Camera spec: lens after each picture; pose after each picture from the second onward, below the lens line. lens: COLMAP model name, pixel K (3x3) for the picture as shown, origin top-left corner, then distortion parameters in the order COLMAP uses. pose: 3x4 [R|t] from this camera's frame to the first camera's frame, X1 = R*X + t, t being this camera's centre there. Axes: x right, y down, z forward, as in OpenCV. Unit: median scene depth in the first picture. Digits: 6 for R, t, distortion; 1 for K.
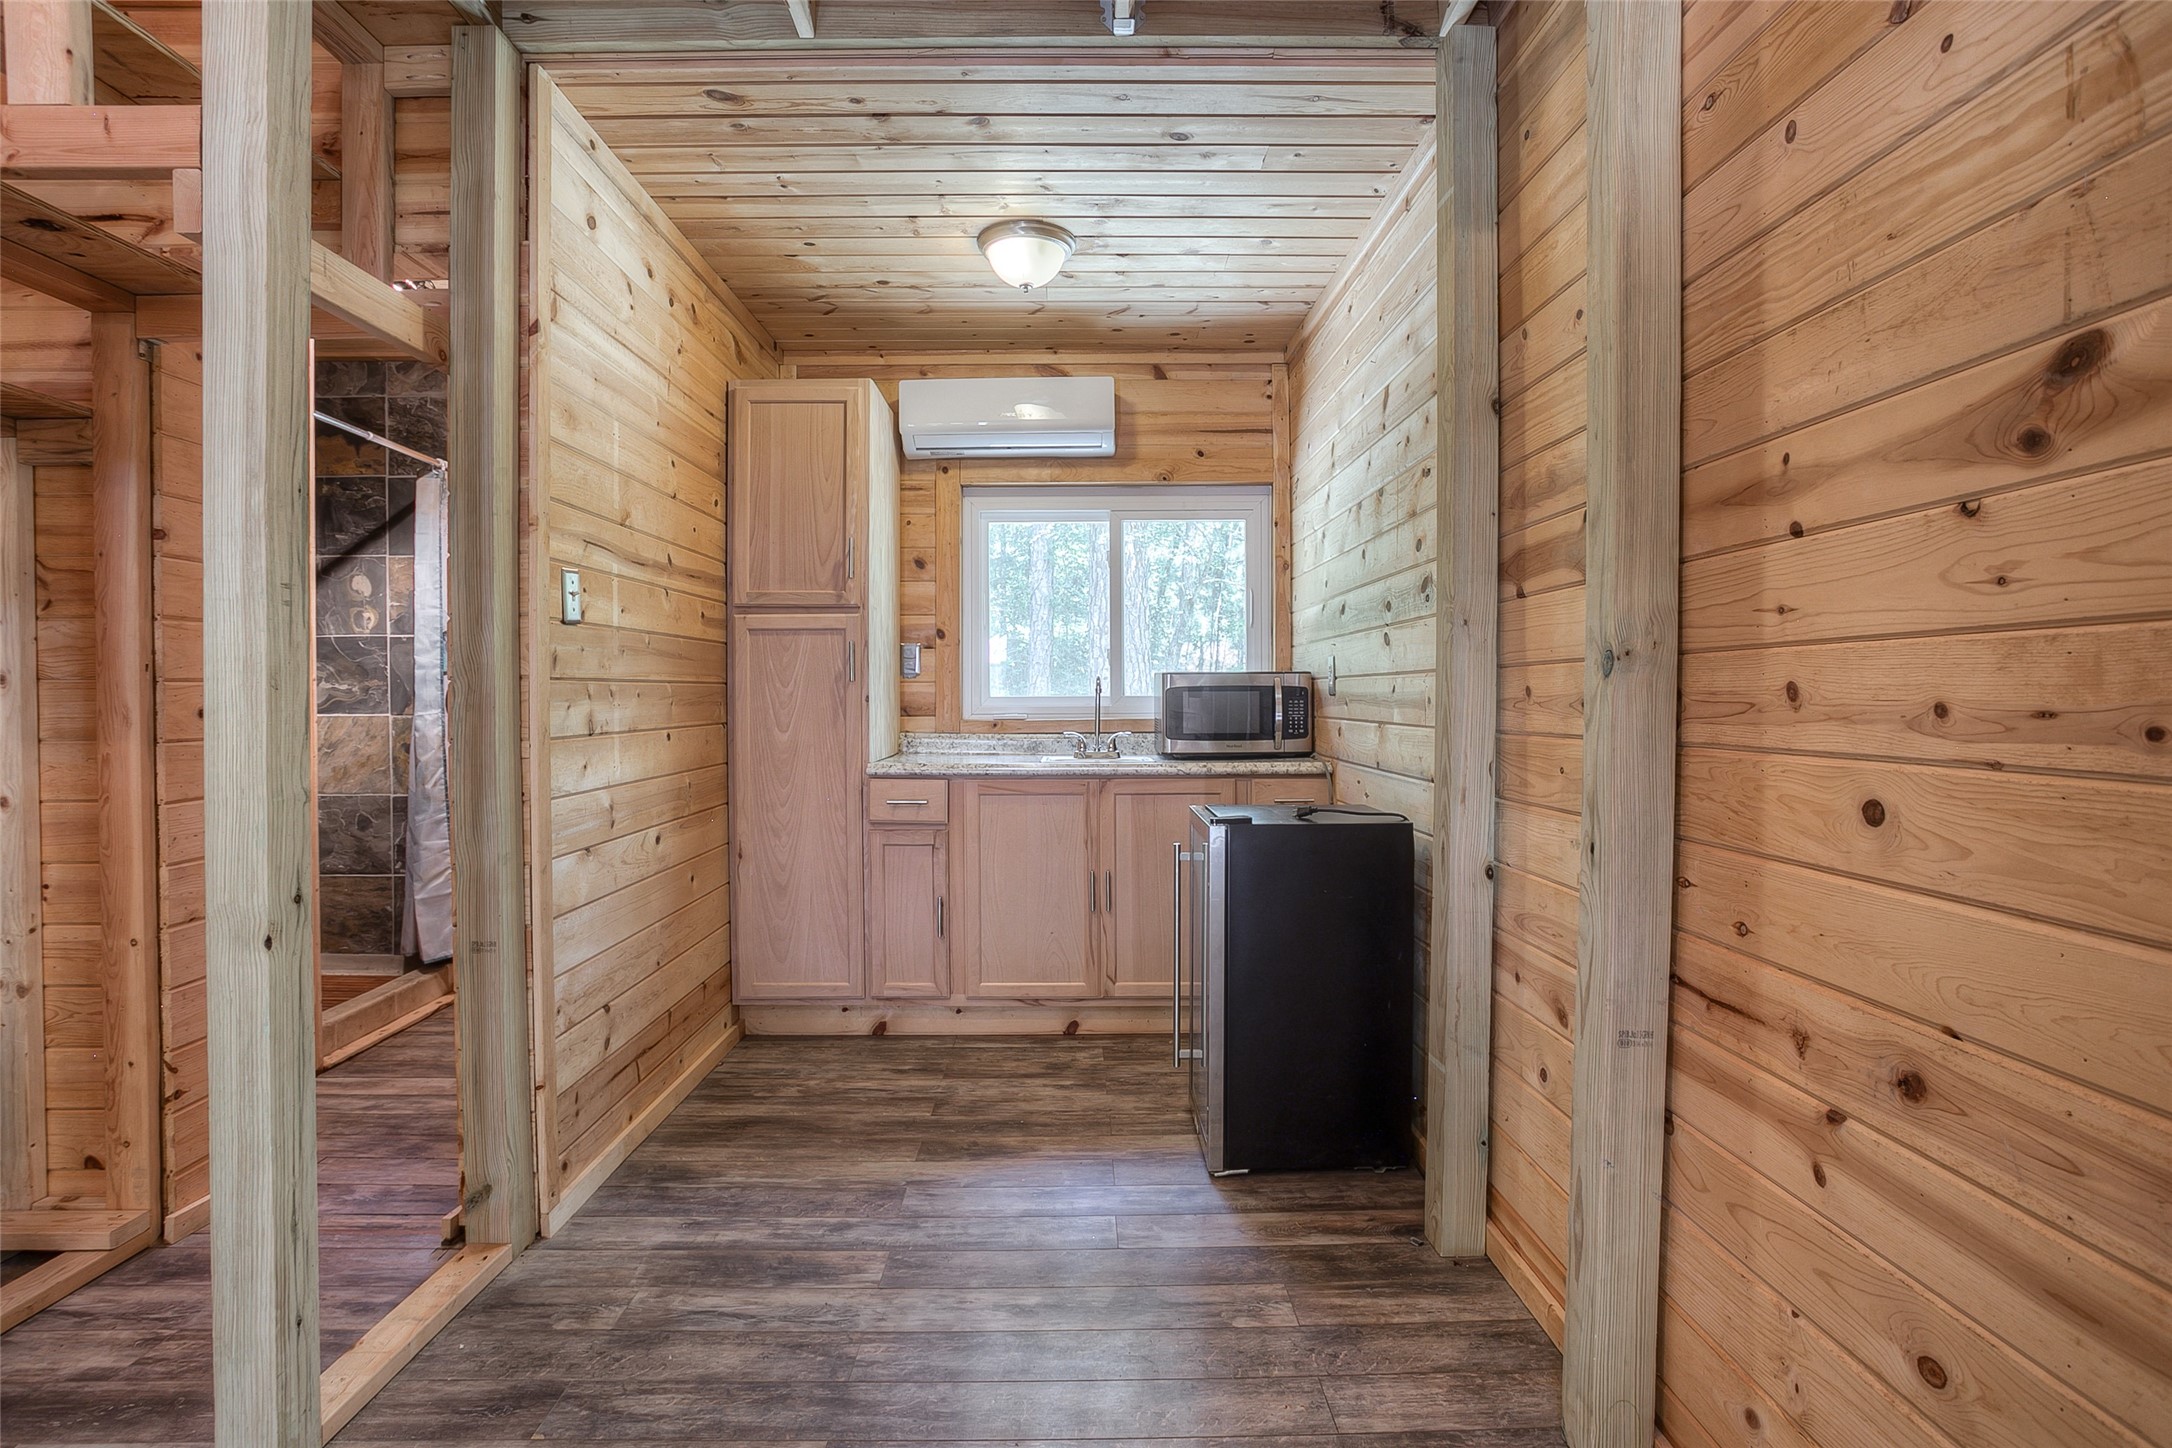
lens RADIAL K [[1075.8, 0, 1080.8], [0, 1075.8, 707.0], [0, 0, 1]] dist [-0.027849, 0.000085]
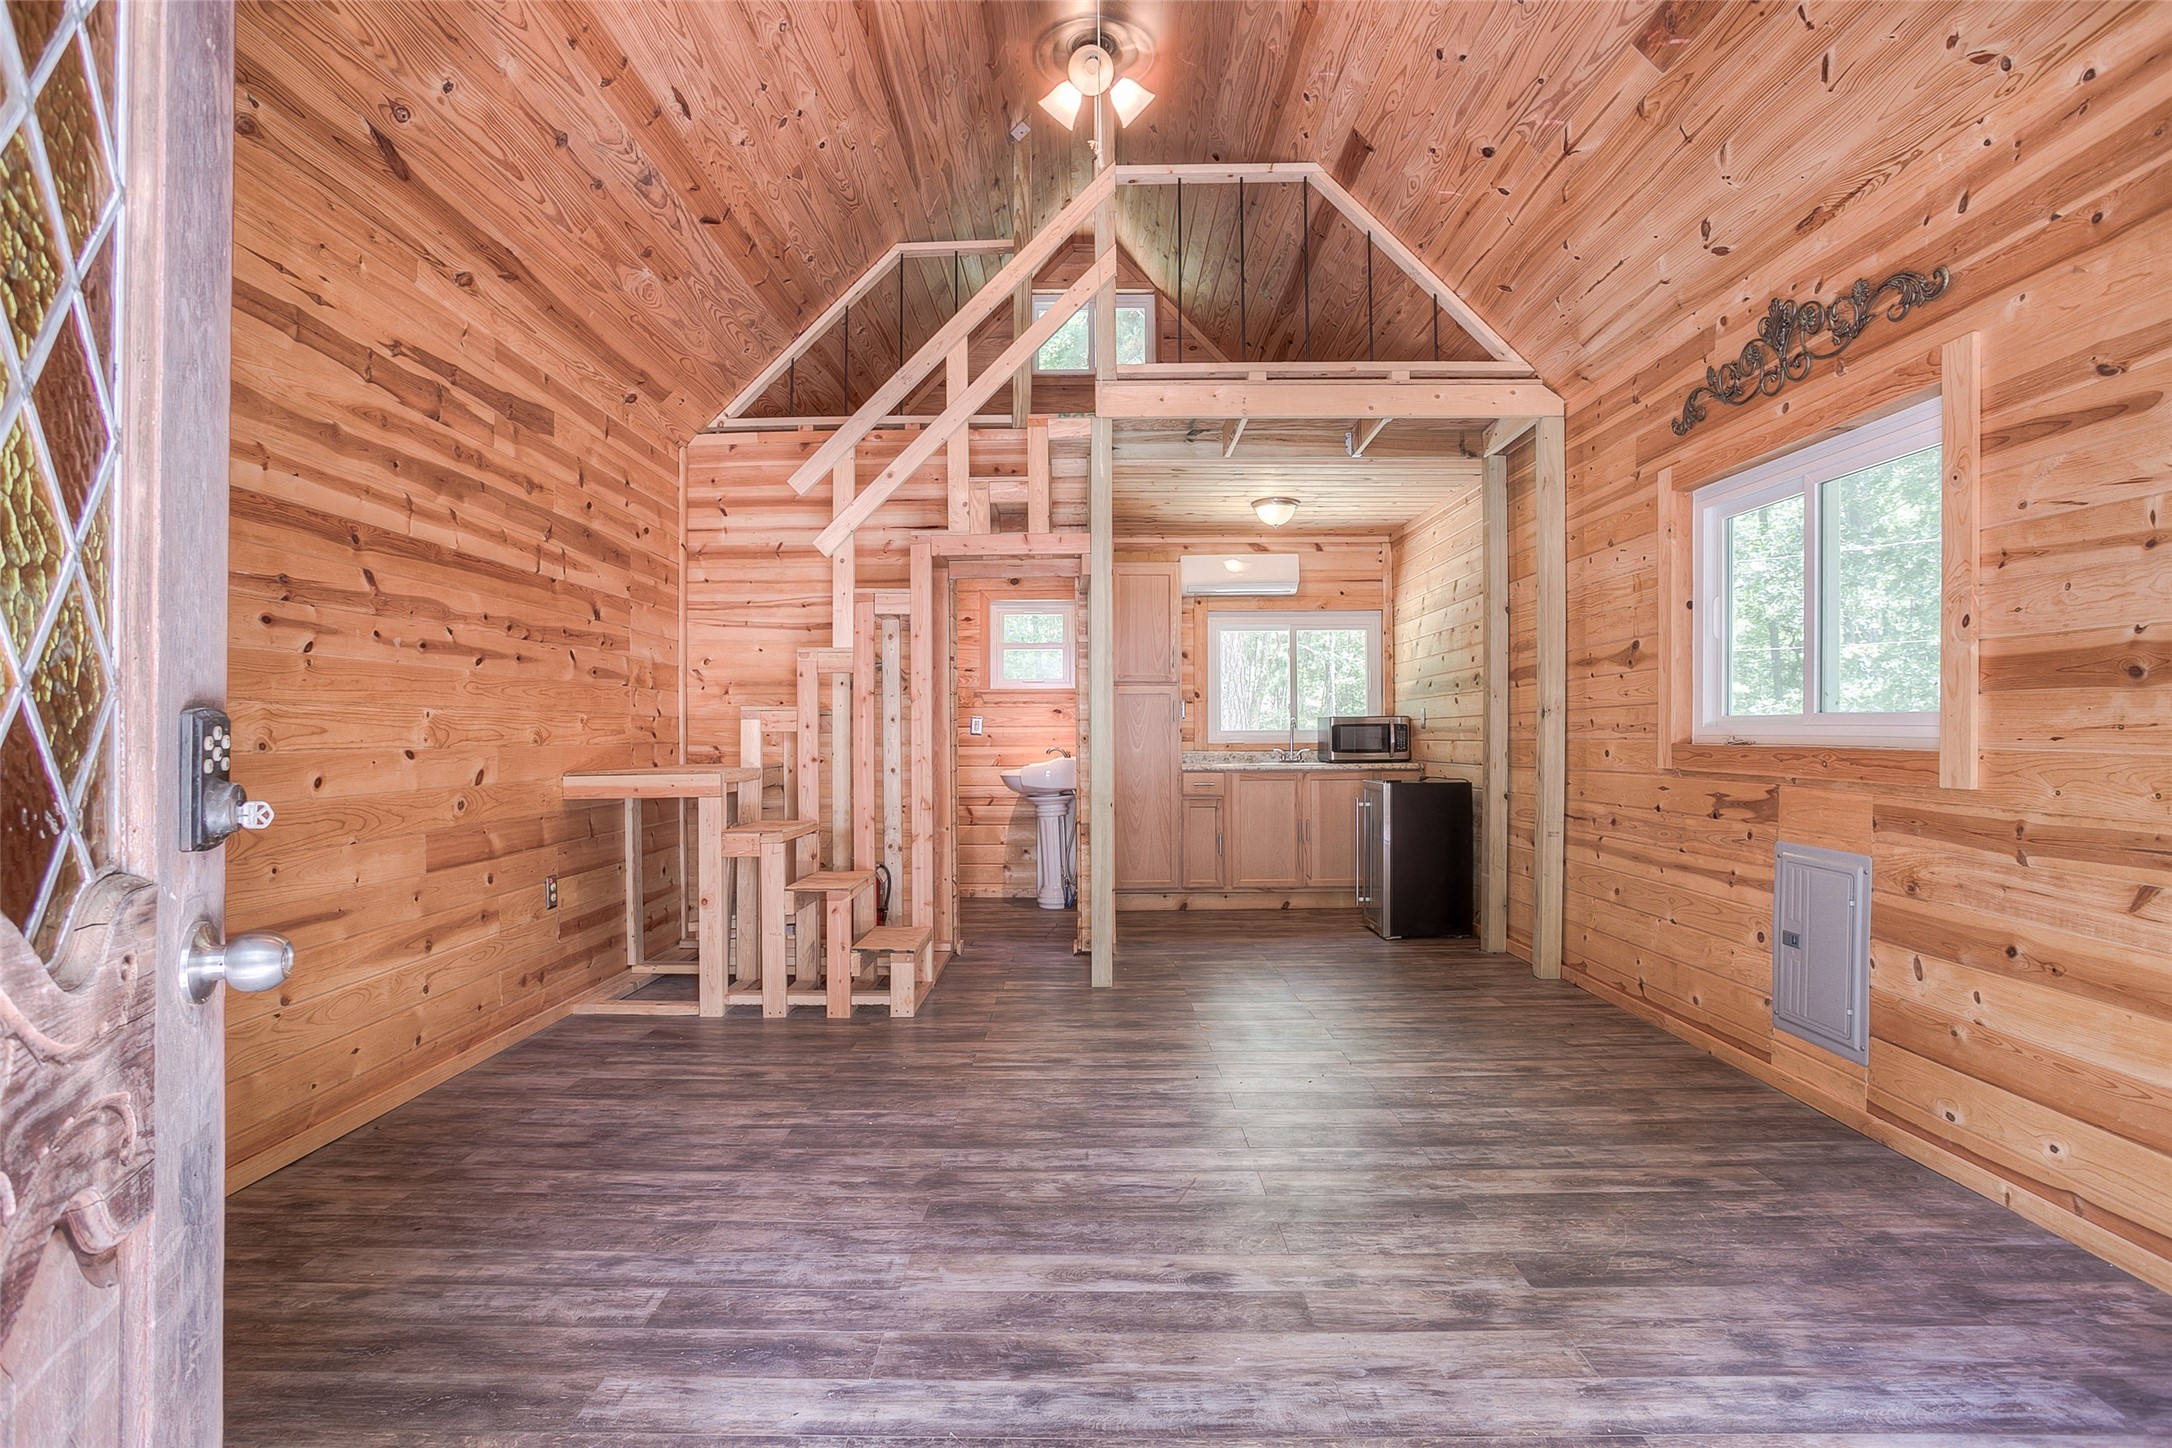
lens RADIAL K [[1075.8, 0, 1085.9], [0, 1075.8, 728.6], [0, 0, 1]] dist [-0.027849, 0.000085]
pose [[0.999929, -0.000313, -0.011904, -0.344162], [0.000065, 0.999783, -0.020809, 0.029396], [0.011908, 0.020807, 0.999713, -0.916175]]
